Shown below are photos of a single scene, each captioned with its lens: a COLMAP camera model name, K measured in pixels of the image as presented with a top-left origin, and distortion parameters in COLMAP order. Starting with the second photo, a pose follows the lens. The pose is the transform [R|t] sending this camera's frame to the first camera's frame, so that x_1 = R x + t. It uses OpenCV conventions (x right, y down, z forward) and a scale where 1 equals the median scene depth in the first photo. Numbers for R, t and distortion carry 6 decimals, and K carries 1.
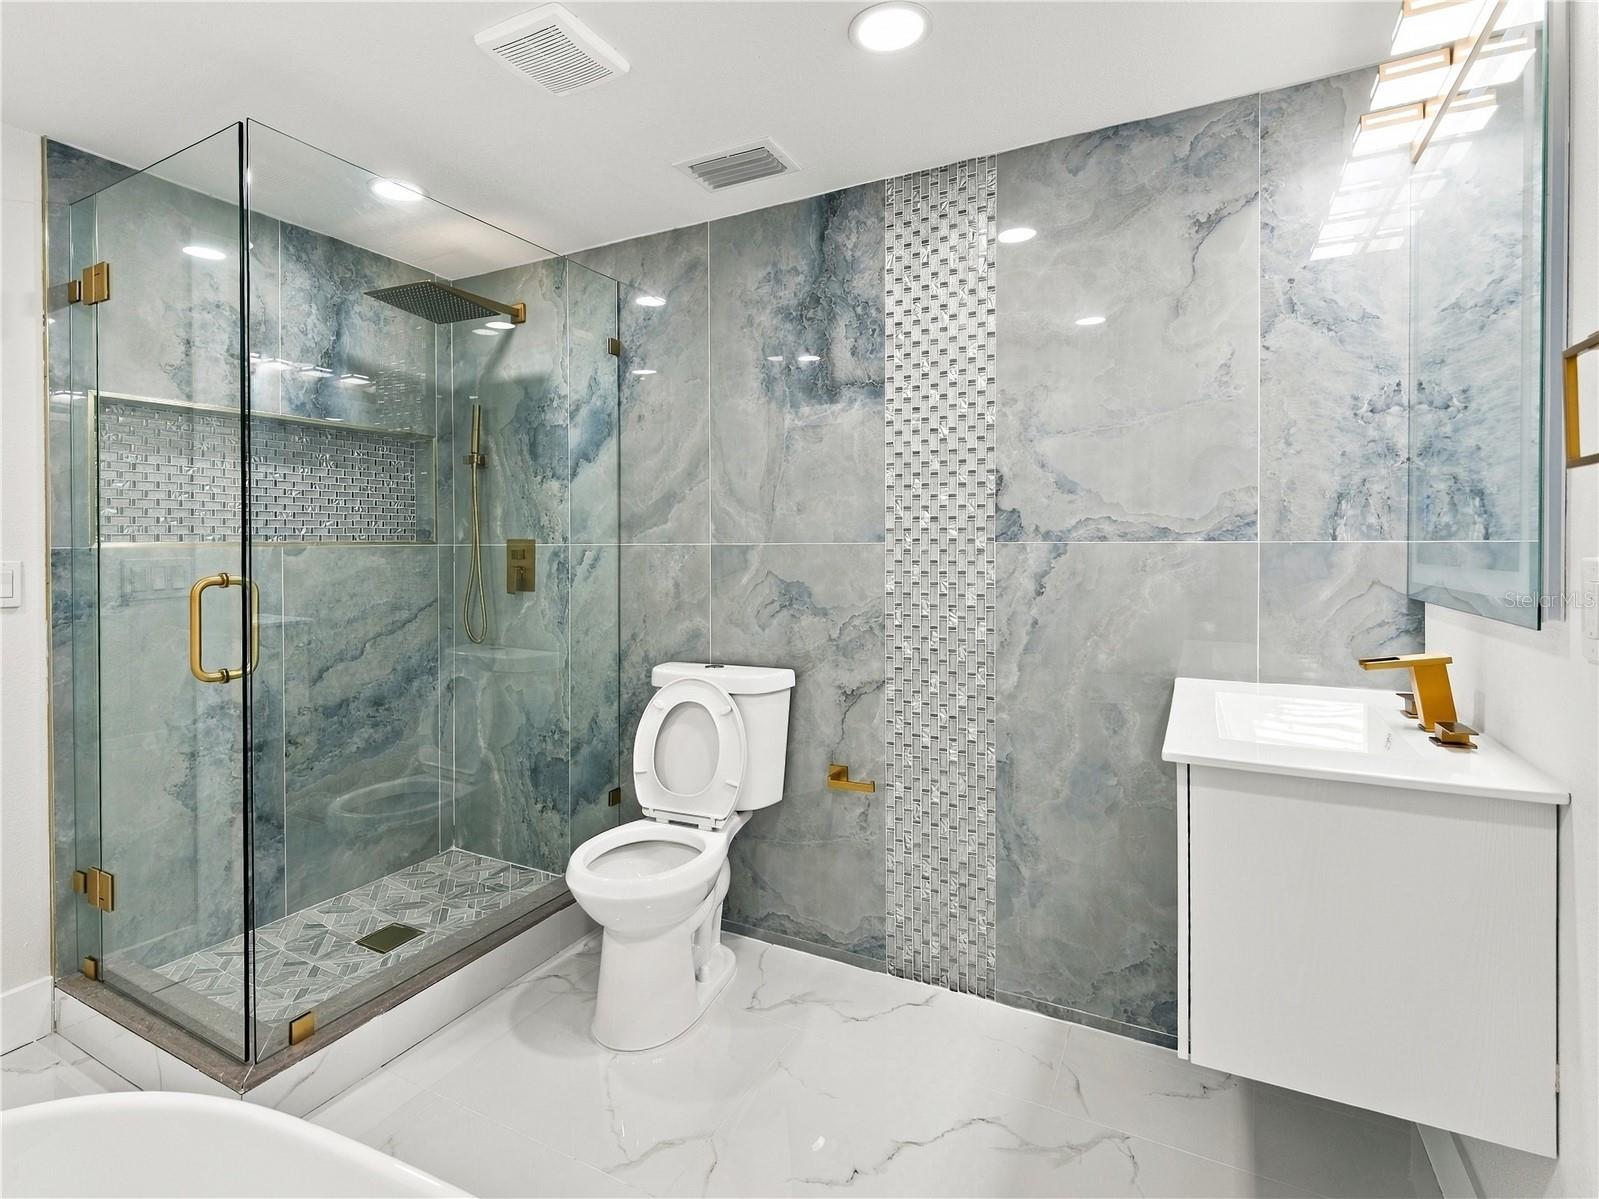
lens RADIAL K [[771.5, 0, 799.9], [0, 771.5, 545.1], [0, 0, 1]] dist [-0.003240, -0.000457]
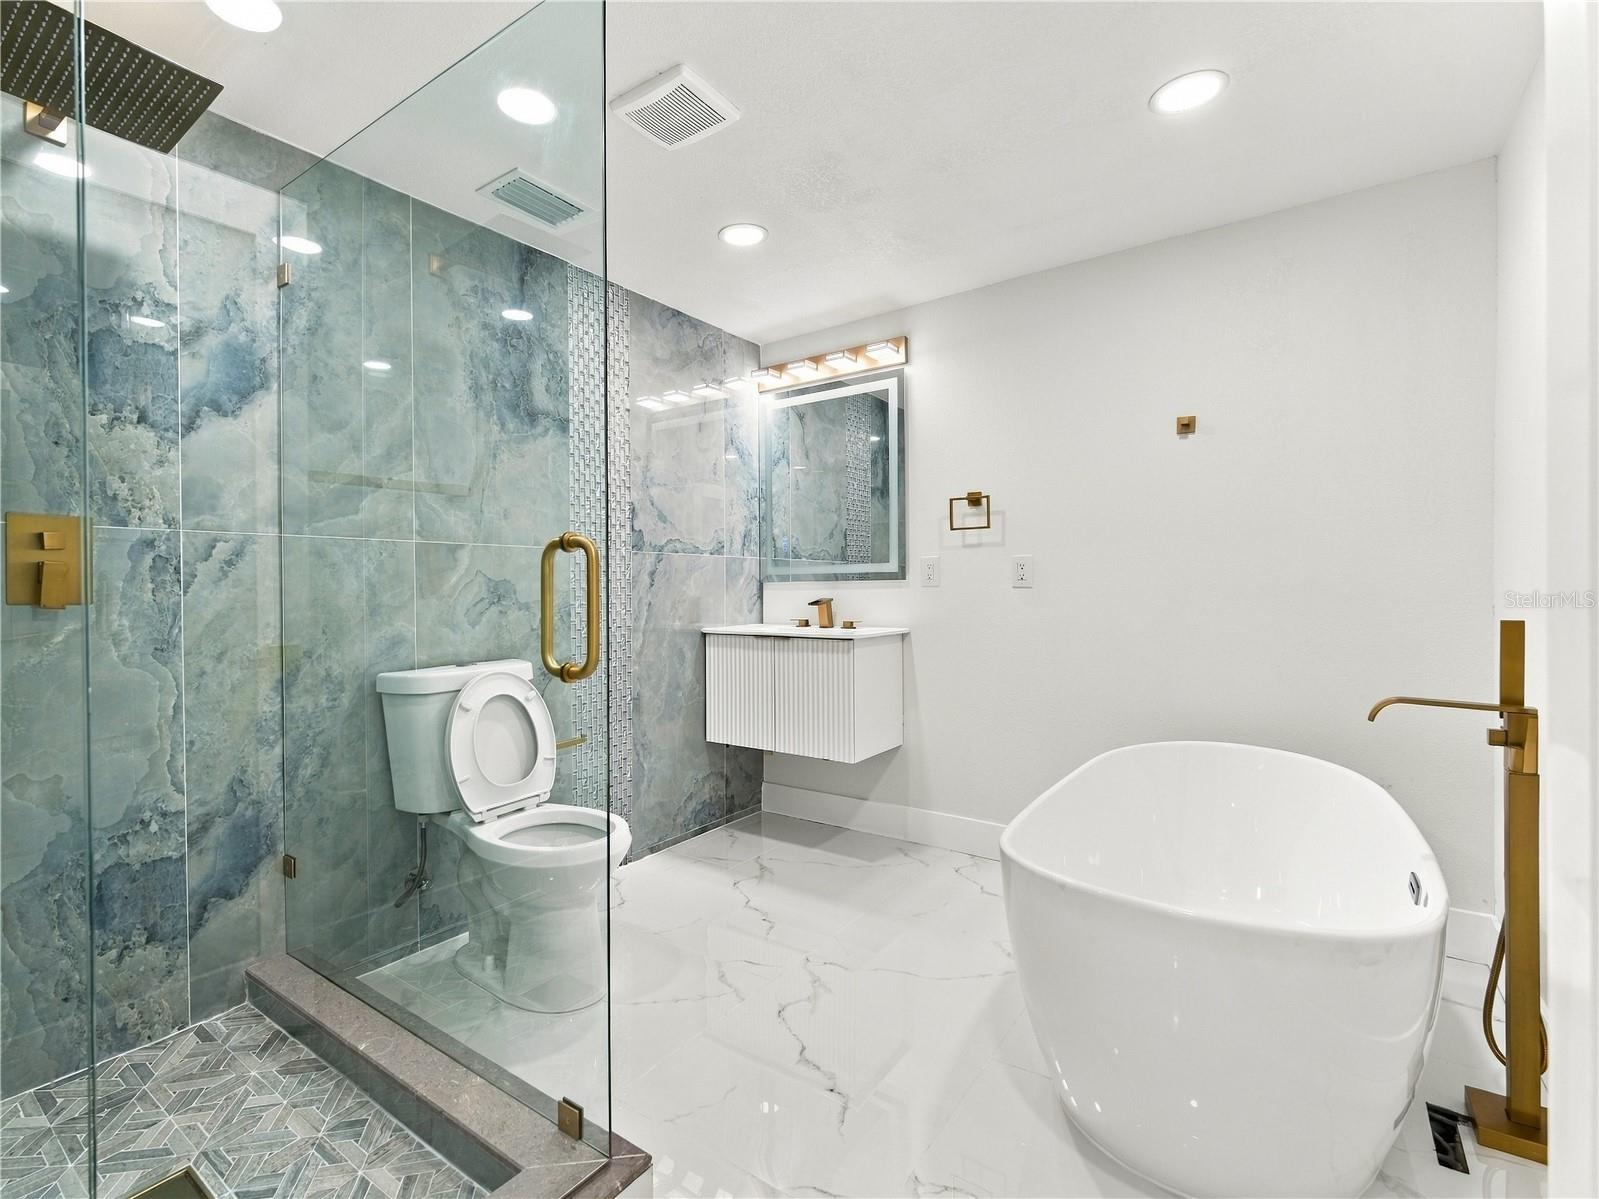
lens RADIAL K [[727.9, 0, 799.5], [0, 727.9, 599.5], [0, 0, 1]] dist [-0.032092, -0.000367]
pose [[0.119968, -0.013729, 0.992683, -0.957088], [0.014030, 0.999828, 0.012133, 0.067072], [-0.992679, 0.012472, 0.120140, 0.449388]]
